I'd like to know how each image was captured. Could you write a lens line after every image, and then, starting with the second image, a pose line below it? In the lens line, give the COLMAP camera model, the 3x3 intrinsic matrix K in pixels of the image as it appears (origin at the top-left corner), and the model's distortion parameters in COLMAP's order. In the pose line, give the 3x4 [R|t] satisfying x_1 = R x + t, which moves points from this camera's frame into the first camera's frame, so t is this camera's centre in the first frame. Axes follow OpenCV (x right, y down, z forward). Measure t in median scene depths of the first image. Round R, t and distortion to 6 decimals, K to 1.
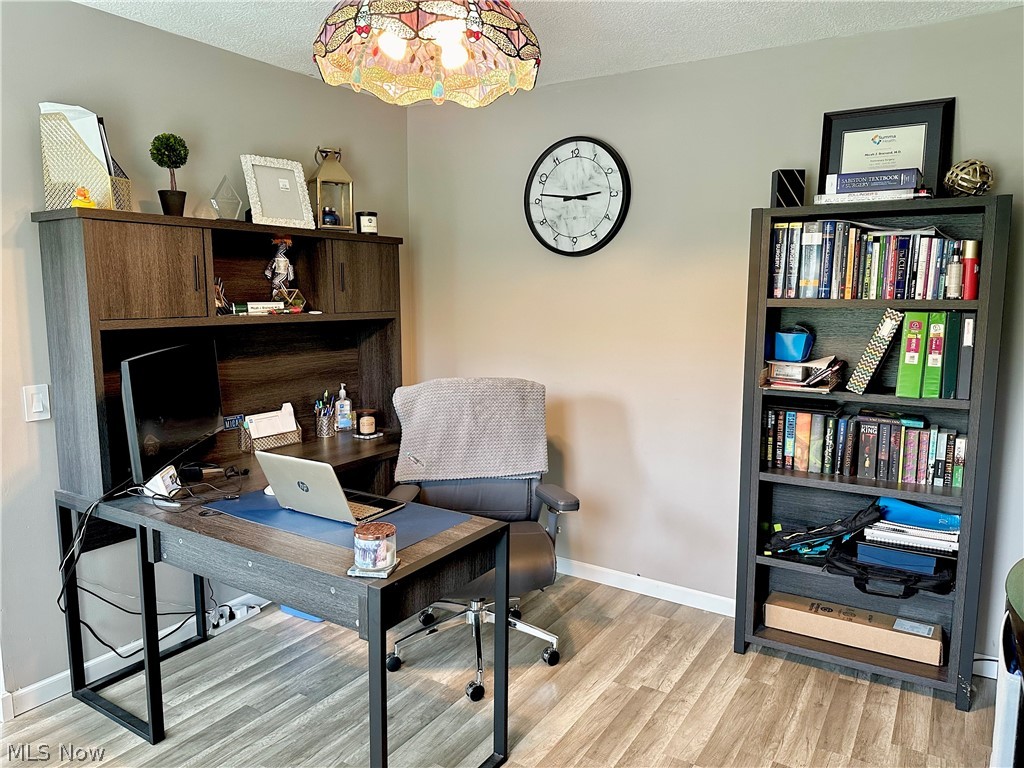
lens RADIAL K [[719.7, 0, 513.0], [0, 719.7, 382.1], [0, 0, 1]] dist [0.078940, -0.109700]
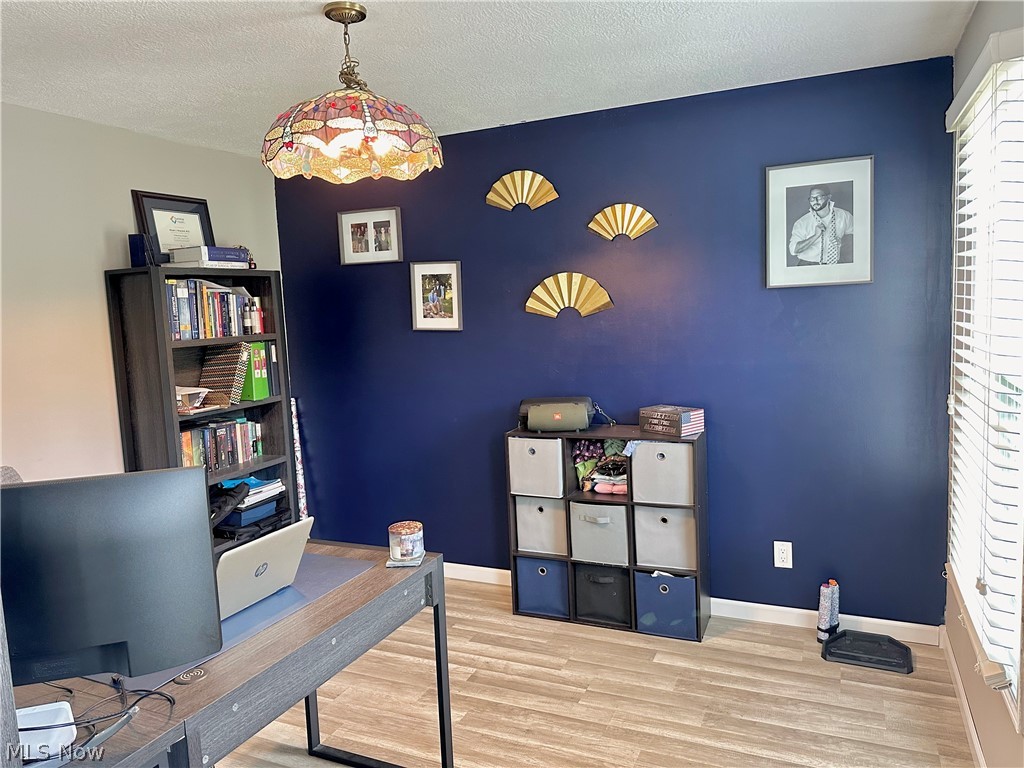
lens RADIAL K [[719.7, 0, 513.6], [0, 719.7, 381.7], [0, 0, 1]] dist [0.078940, -0.109700]
pose [[-0.135330, -0.103449, 0.985385, -0.959554], [0.170308, 0.977303, 0.125990, -0.110457], [-0.976054, 0.184870, -0.114640, 0.628862]]
